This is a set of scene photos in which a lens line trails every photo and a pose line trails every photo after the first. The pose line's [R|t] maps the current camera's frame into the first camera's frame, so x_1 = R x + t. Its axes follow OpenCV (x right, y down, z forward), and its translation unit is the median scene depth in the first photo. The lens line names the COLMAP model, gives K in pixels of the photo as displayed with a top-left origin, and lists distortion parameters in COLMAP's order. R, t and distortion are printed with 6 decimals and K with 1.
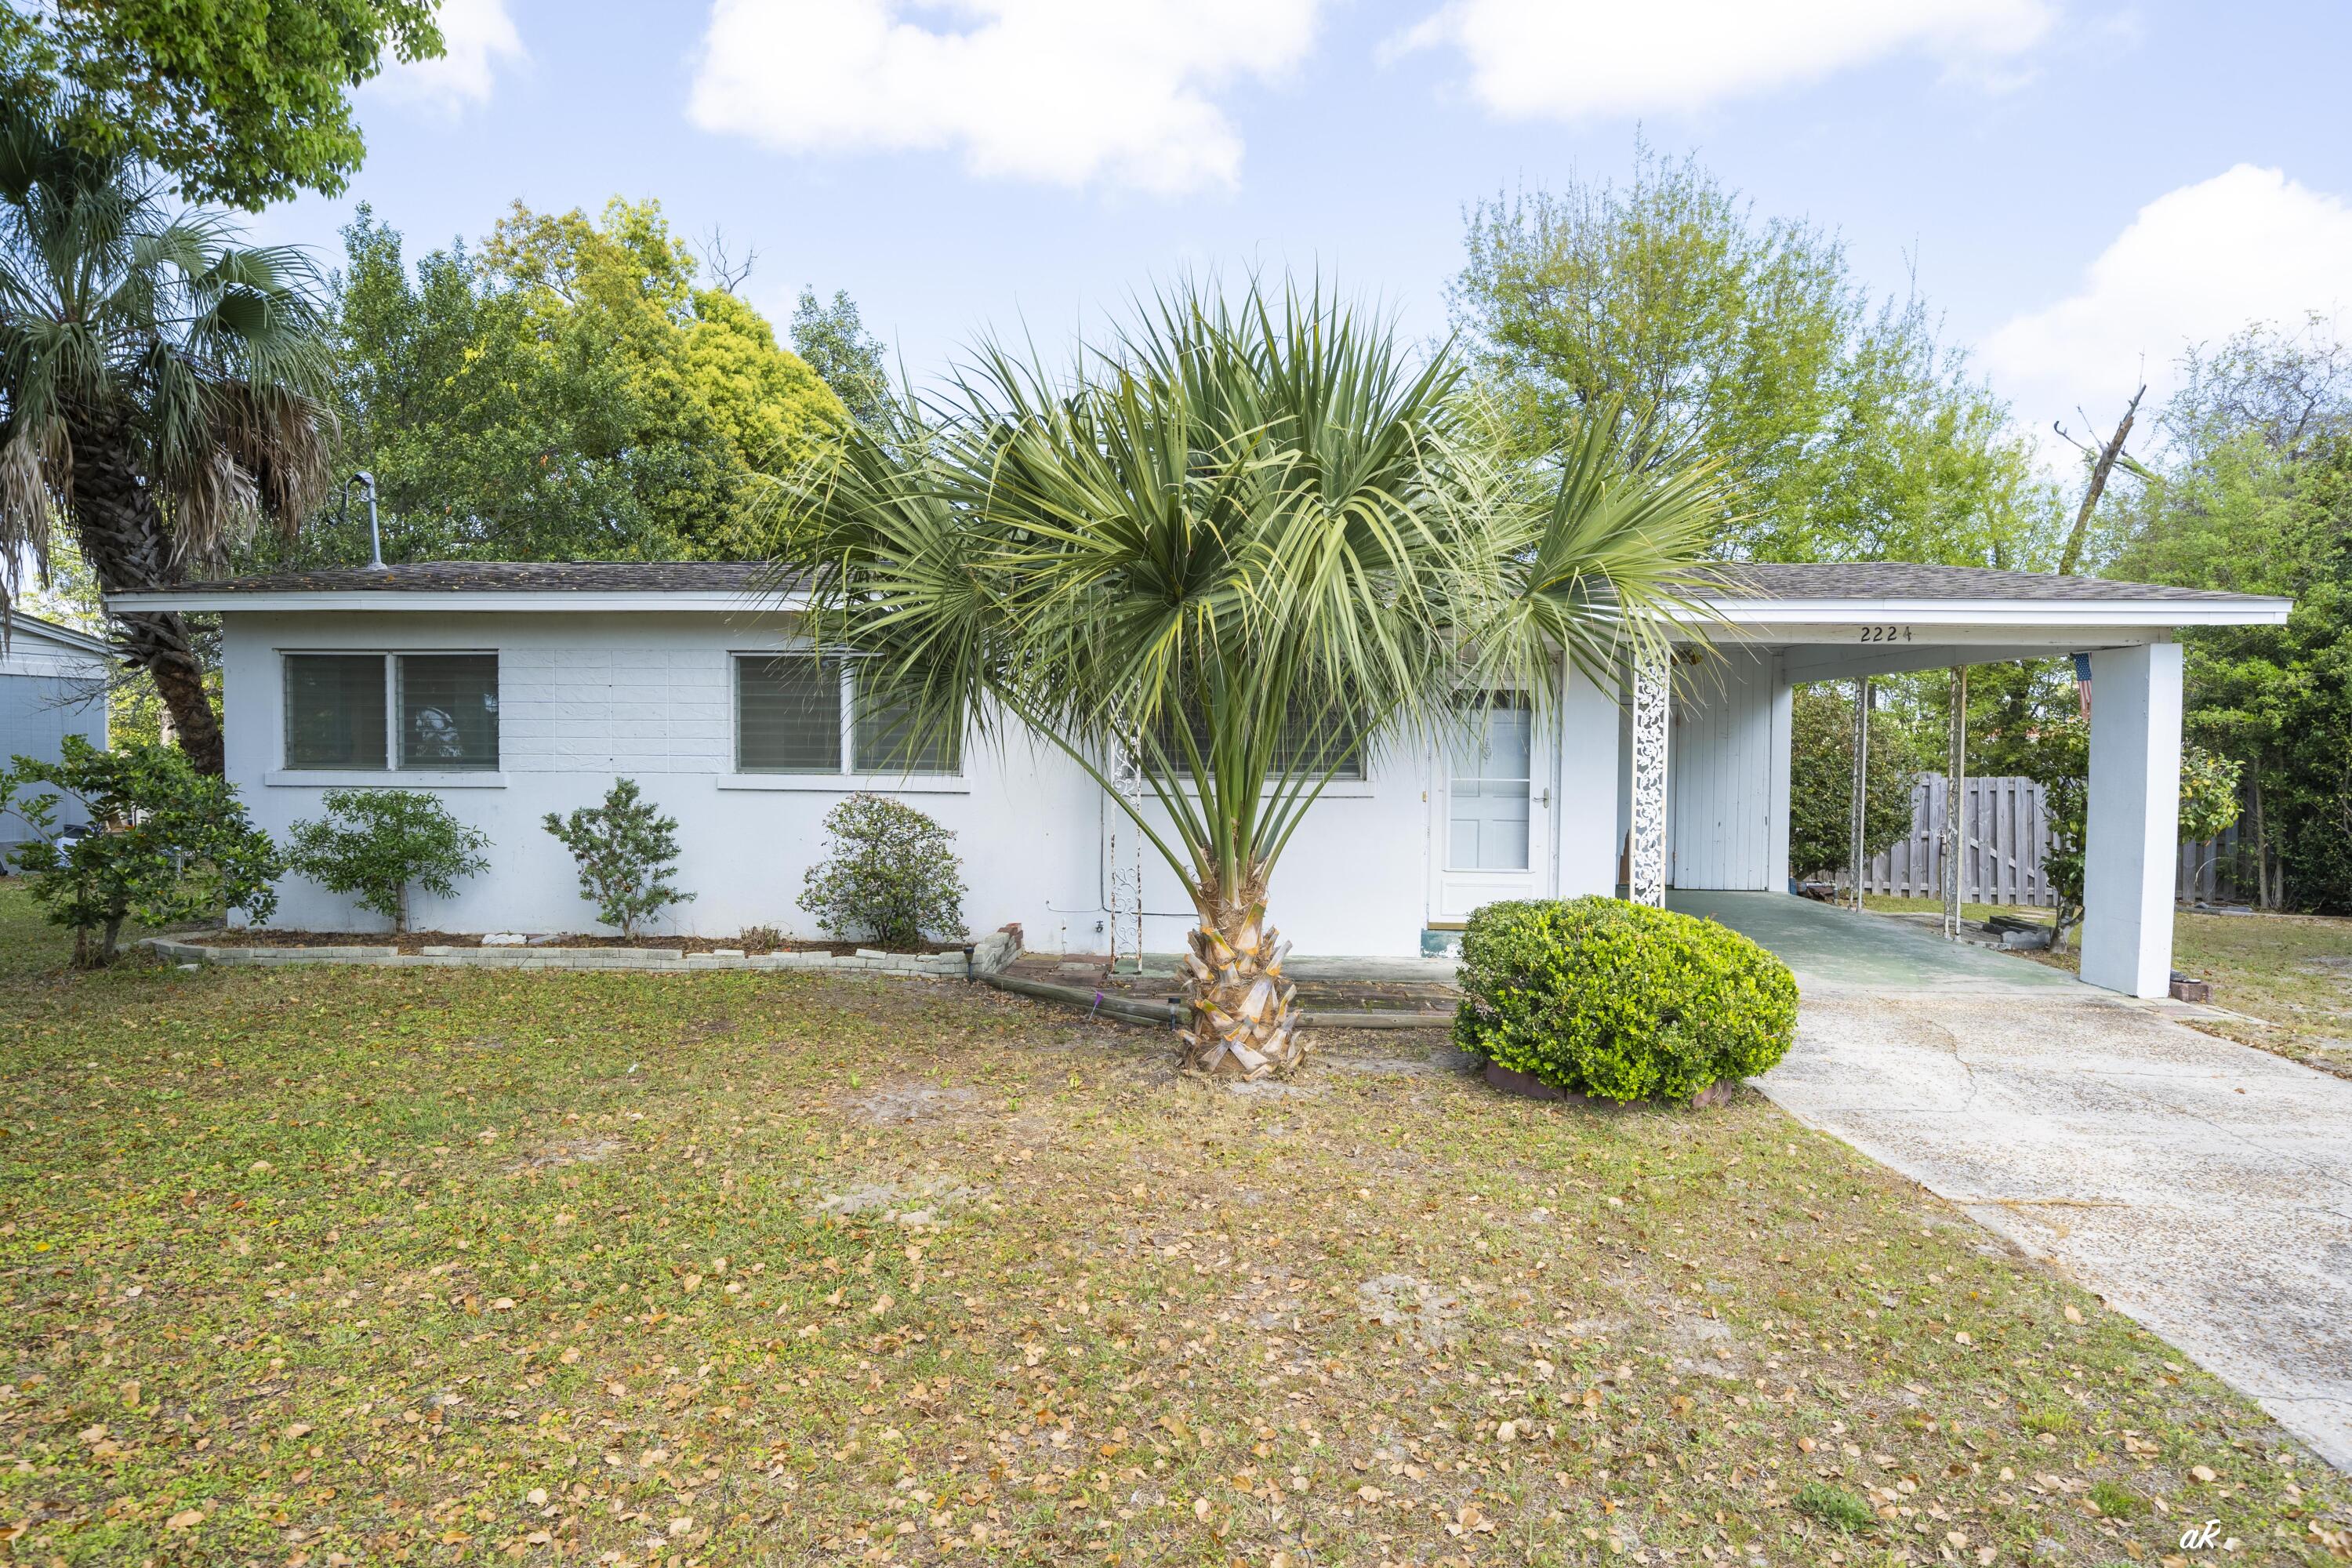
lens RADIAL K [[1375.7, 0, 1178.5], [0, 1375.7, 787.9], [0, 0, 1]] dist [0.005579, 0.003251]
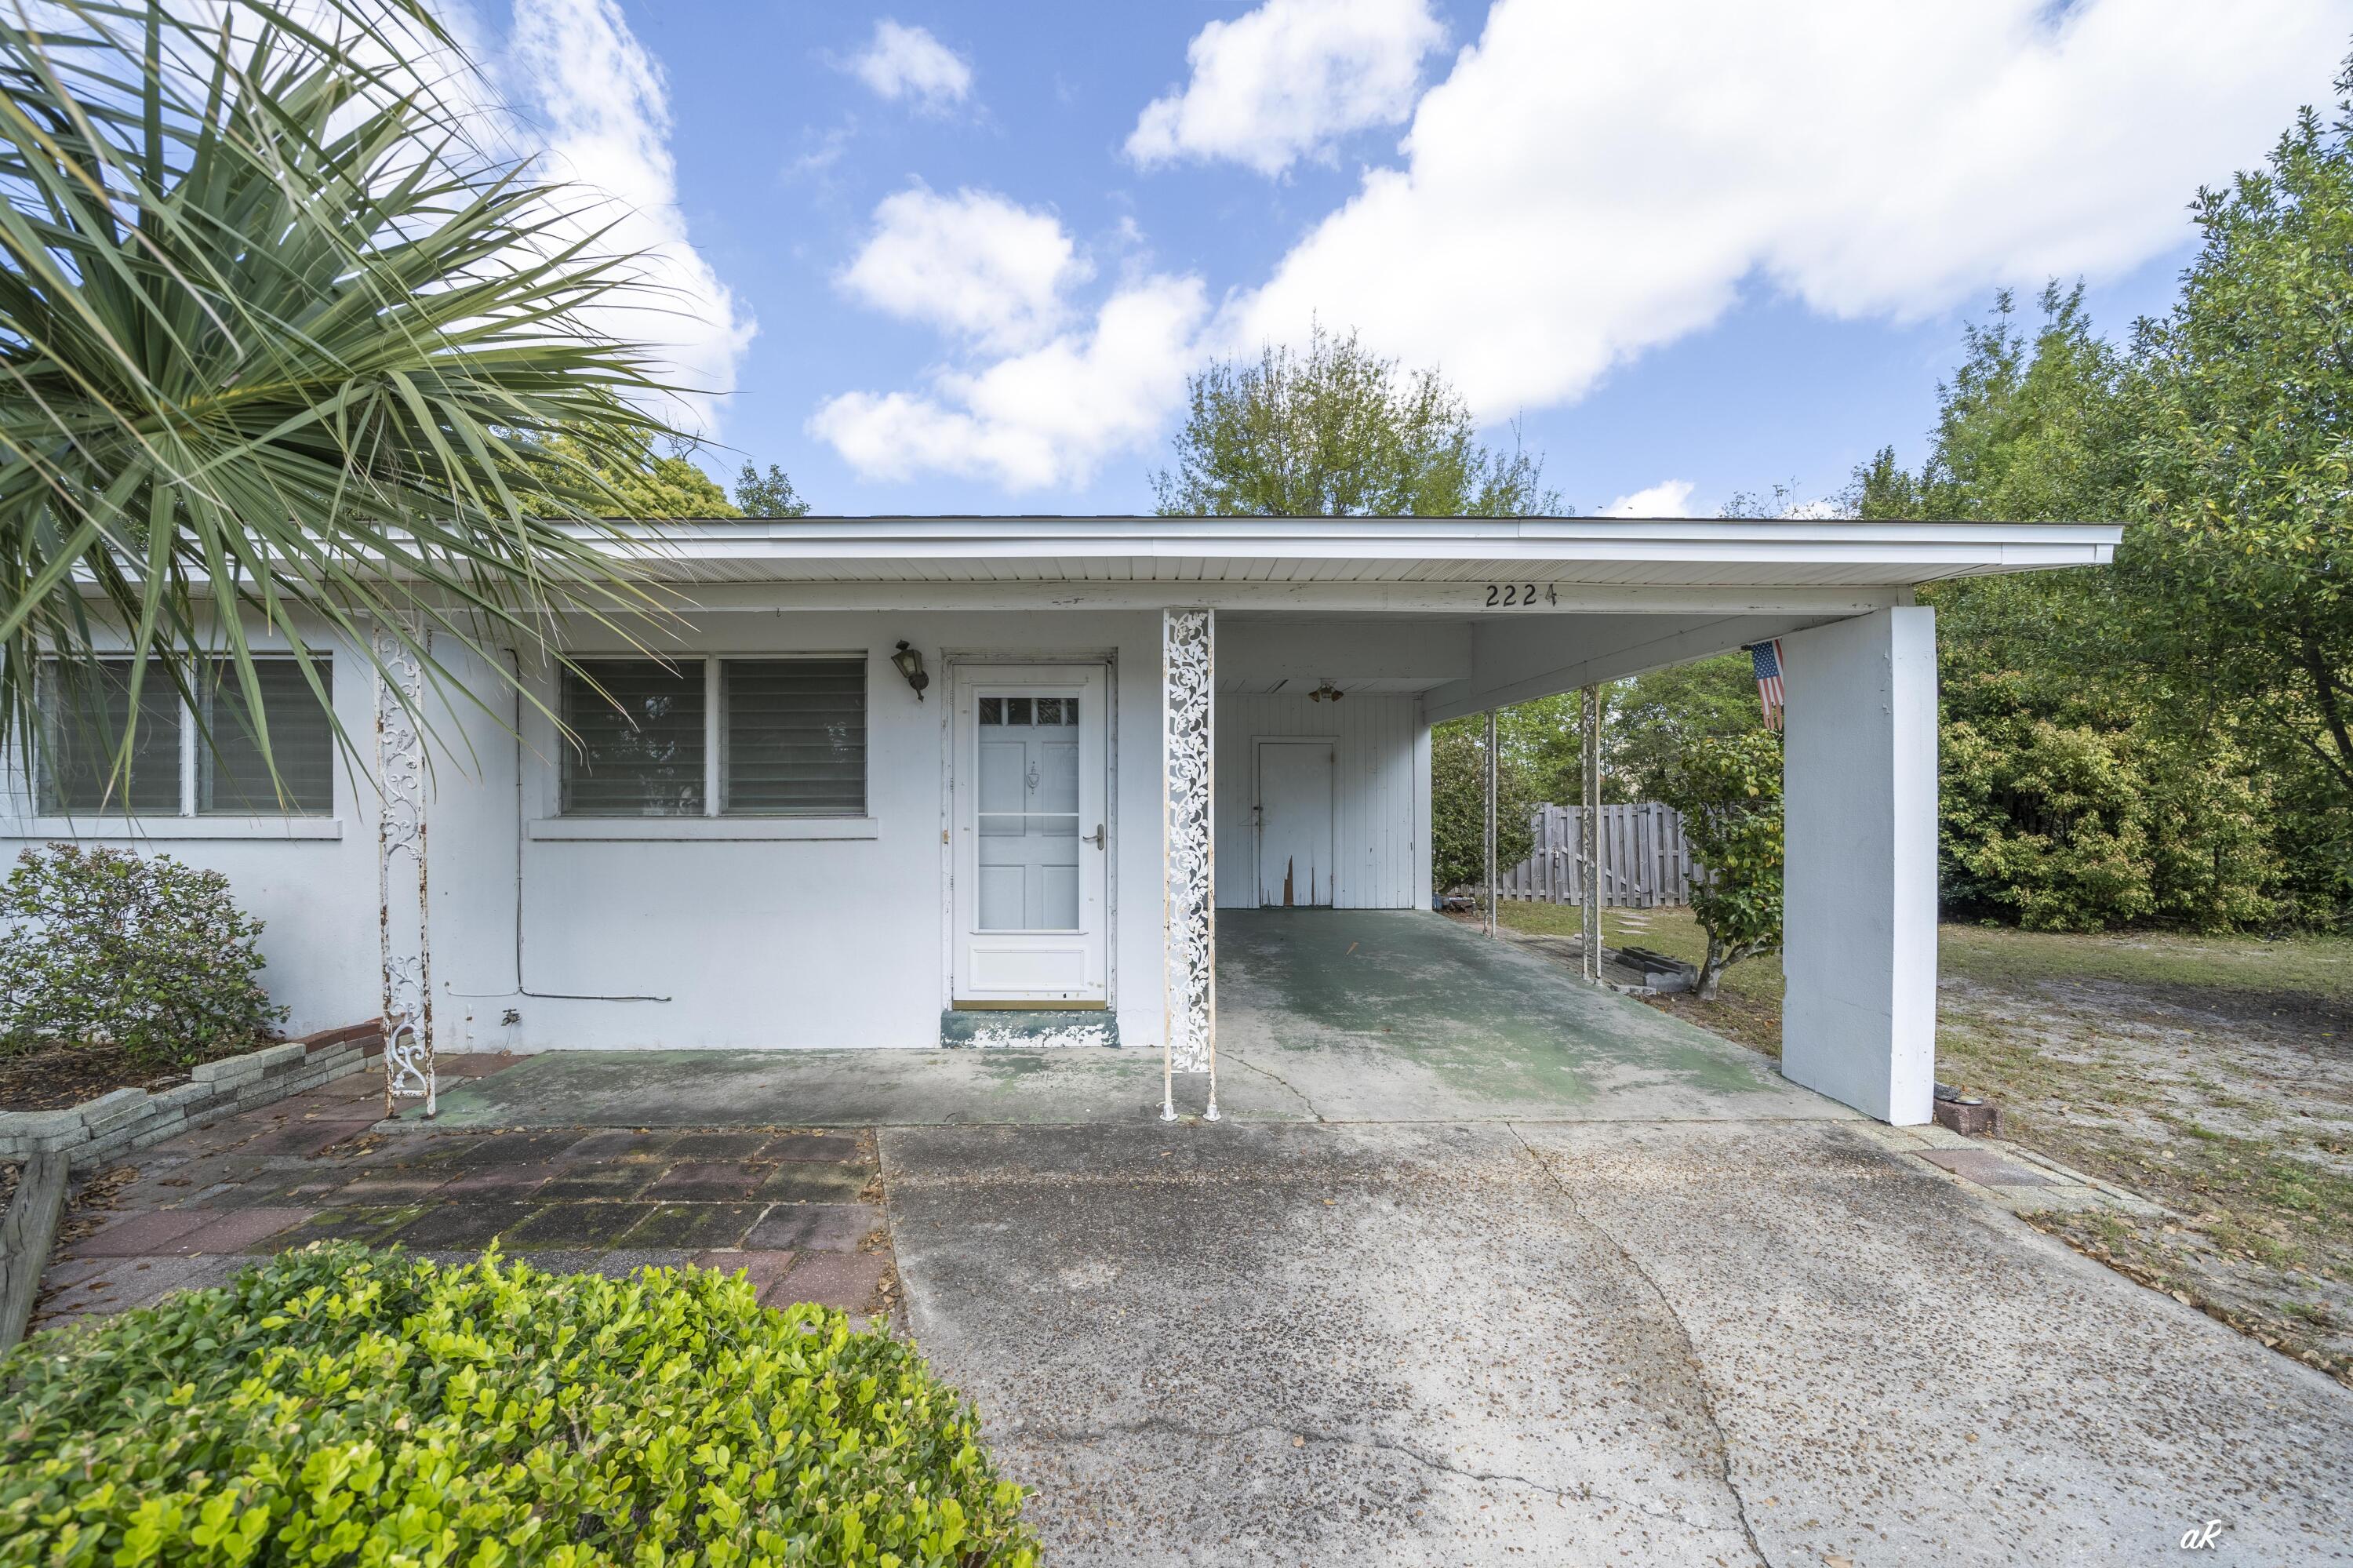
lens RADIAL K [[791.7, 0, 1170.1], [0, 791.7, 785.7], [0, 0, 1]] dist [-0.001791, -0.000071]
pose [[0.997244, -0.008013, 0.073753, 0.182408], [0.010917, 0.999177, -0.039054, -0.002270], [-0.073379, 0.039752, 0.996512, 0.367918]]
